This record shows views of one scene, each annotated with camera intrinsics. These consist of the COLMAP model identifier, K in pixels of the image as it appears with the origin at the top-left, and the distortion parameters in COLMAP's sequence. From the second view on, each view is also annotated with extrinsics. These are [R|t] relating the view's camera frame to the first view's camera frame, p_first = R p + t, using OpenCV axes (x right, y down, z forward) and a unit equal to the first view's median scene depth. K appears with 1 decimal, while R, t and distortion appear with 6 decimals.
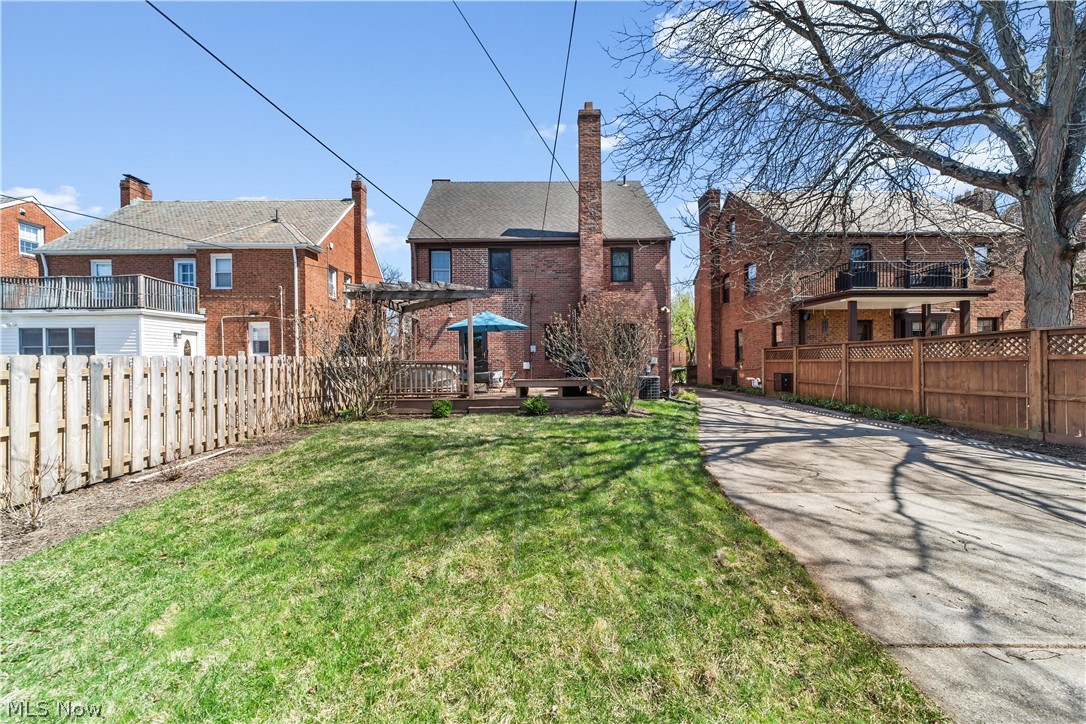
lens RADIAL K [[422.2, 0, 539.8], [0, 422.2, 371.8], [0, 0, 1]] dist [-0.028241, 0.014606]
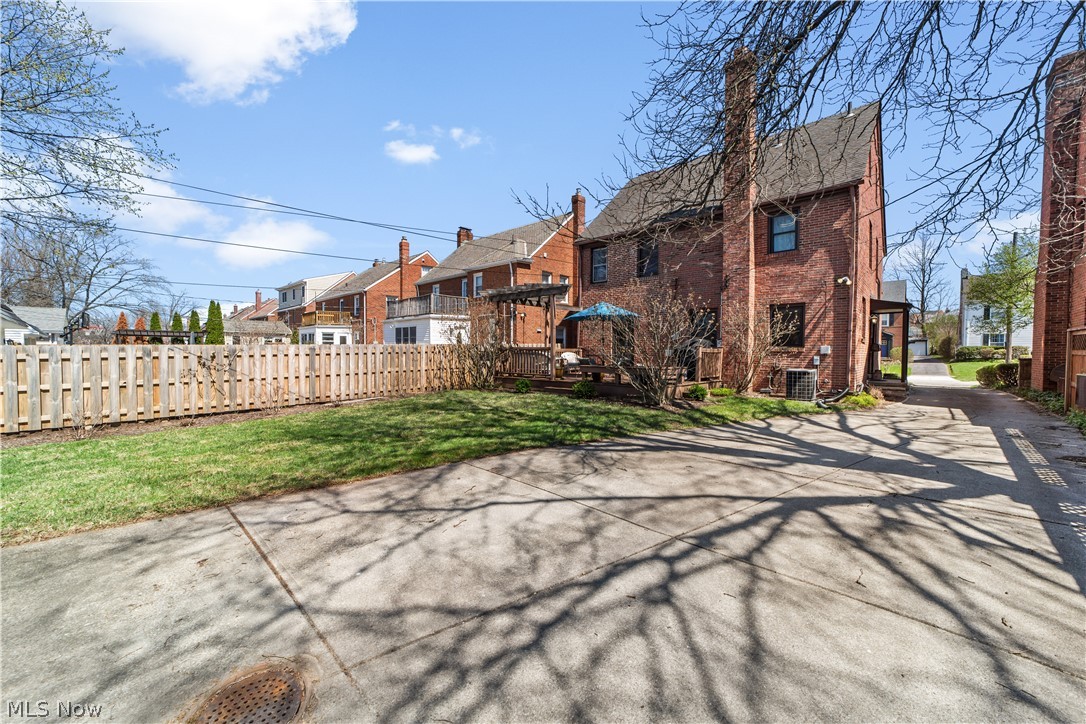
lens RADIAL K [[422.2, 0, 539.8], [0, 422.2, 371.8], [0, 0, 1]] dist [-0.028241, 0.014606]
pose [[0.712487, 0.047911, -0.700047, 1.359992], [-0.024712, 0.998761, 0.043205, -0.020966], [0.701250, -0.013483, 0.712788, 0.299359]]
